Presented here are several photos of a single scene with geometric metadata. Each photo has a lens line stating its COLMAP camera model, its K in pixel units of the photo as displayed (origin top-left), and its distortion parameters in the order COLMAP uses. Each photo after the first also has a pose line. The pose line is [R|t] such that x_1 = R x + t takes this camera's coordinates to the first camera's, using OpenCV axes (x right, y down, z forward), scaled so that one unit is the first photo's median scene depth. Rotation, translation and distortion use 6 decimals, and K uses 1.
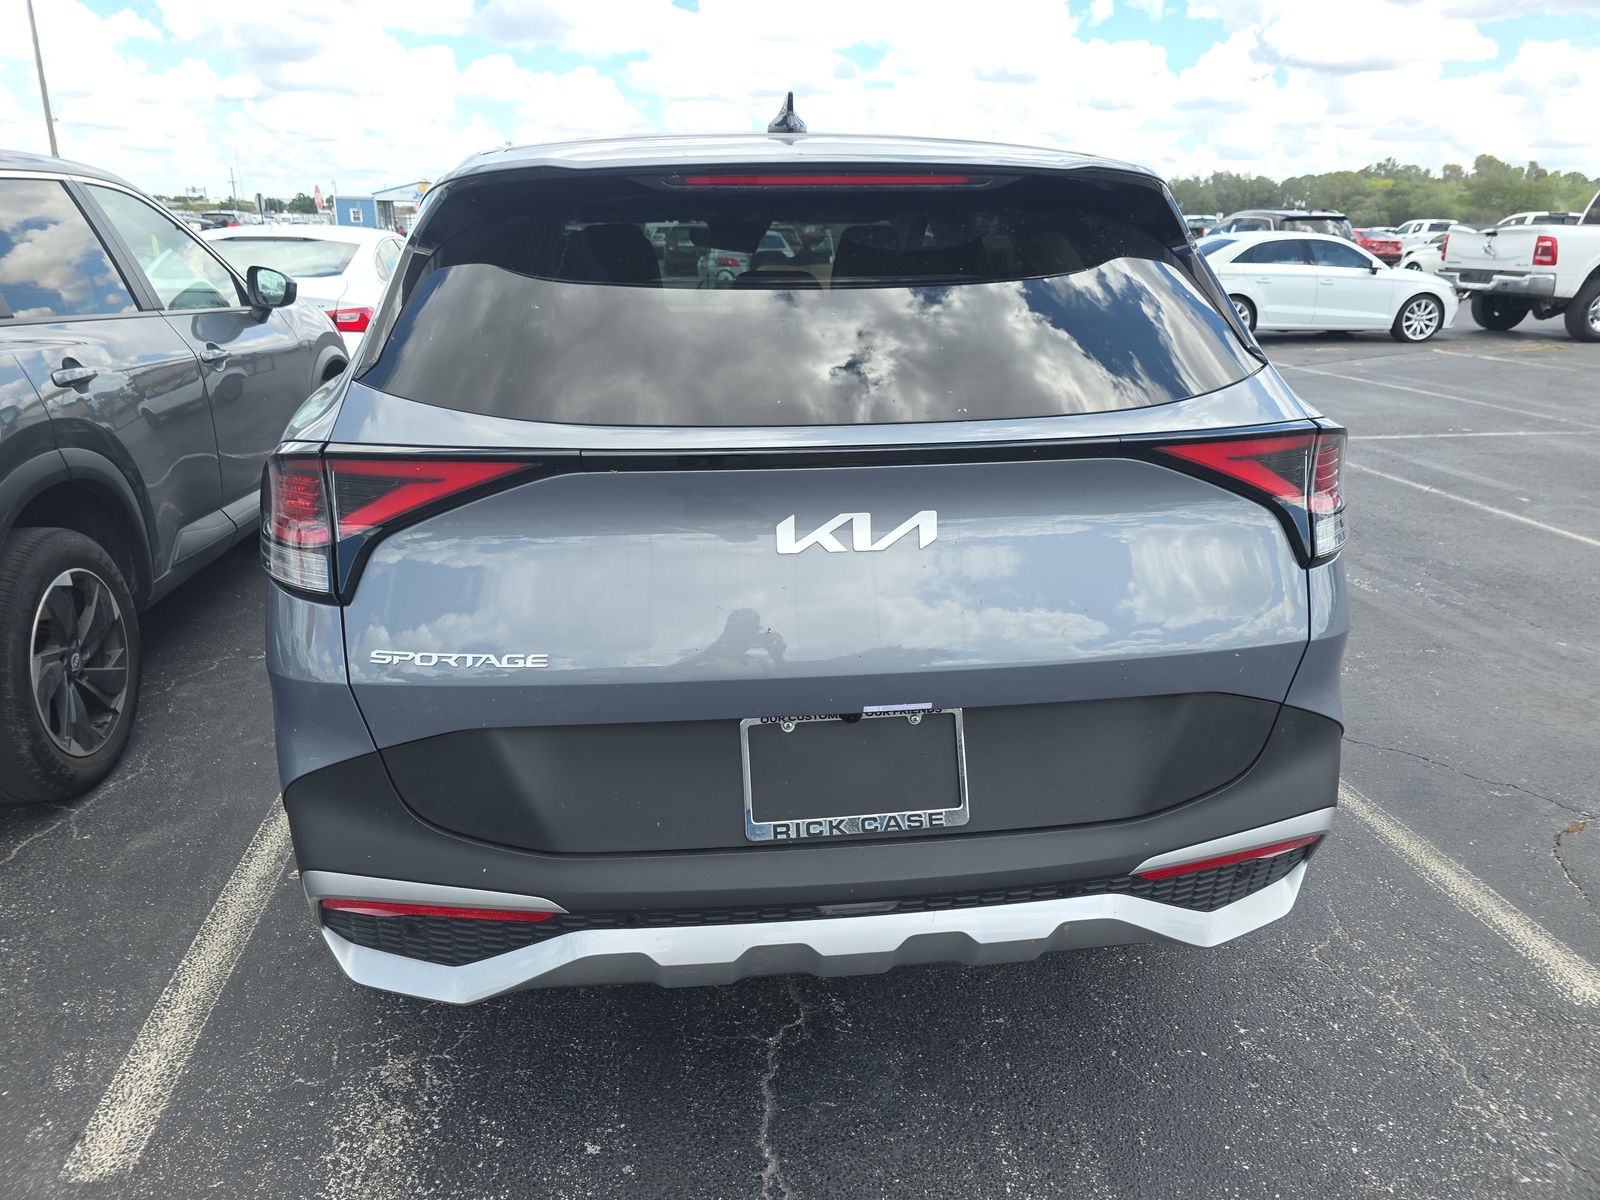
lens RADIAL K [[1077.0, 0, 800.0], [0, 1077.0, 600.0], [0, 0, 1]] dist [0.060991, -0.058408]
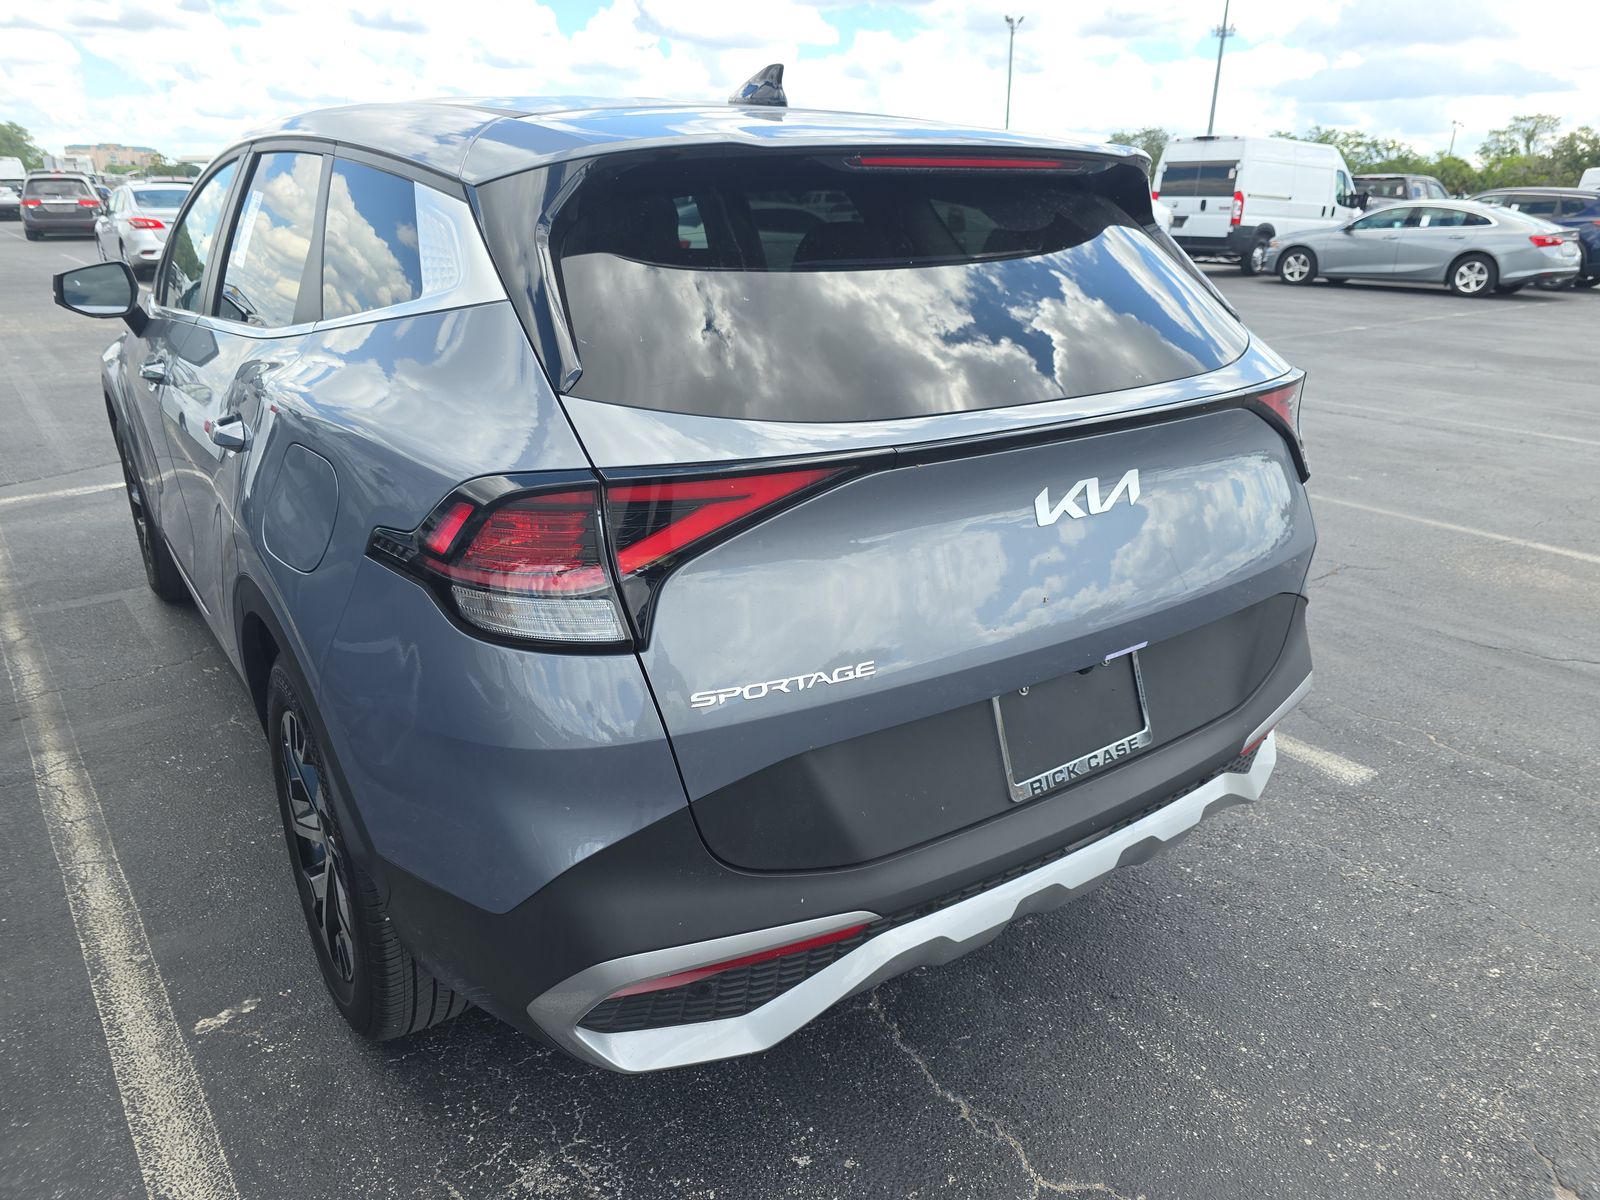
lens RADIAL K [[1077.6, 0, 799.7], [0, 1077.6, 616.8], [0, 0, 1]] dist [0.056481, -0.056781]
pose [[0.872659, -0.169468, 0.457981, -0.568805], [0.148780, 0.985532, 0.081186, -0.060057], [-0.465113, -0.002709, 0.885247, 0.138094]]
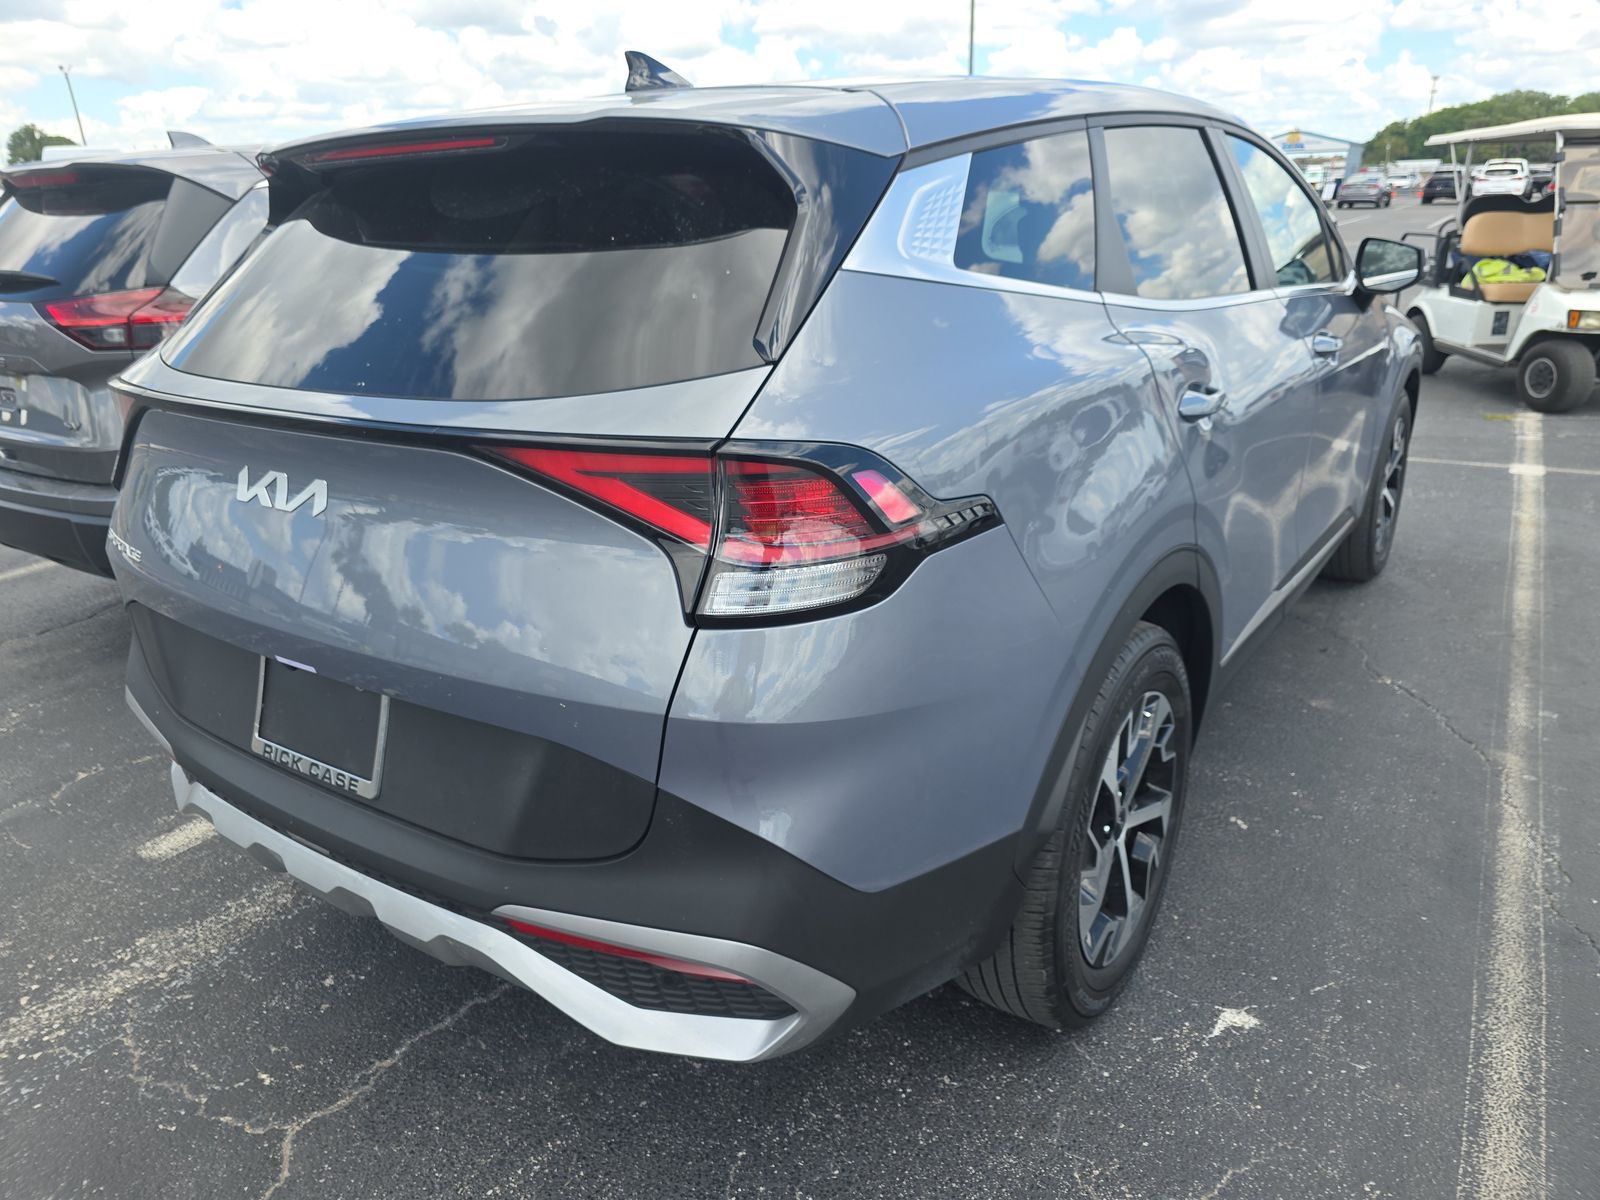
lens RADIAL K [[1077.0, 0, 800.0], [0, 1077.0, 600.0], [0, 0, 1]] dist [0.060991, -0.058408]
pose [[0.758951, 0.208953, -0.616711, 0.885433], [-0.180393, 0.977514, 0.109199, -0.131906], [0.625661, 0.028374, 0.779579, 0.388937]]
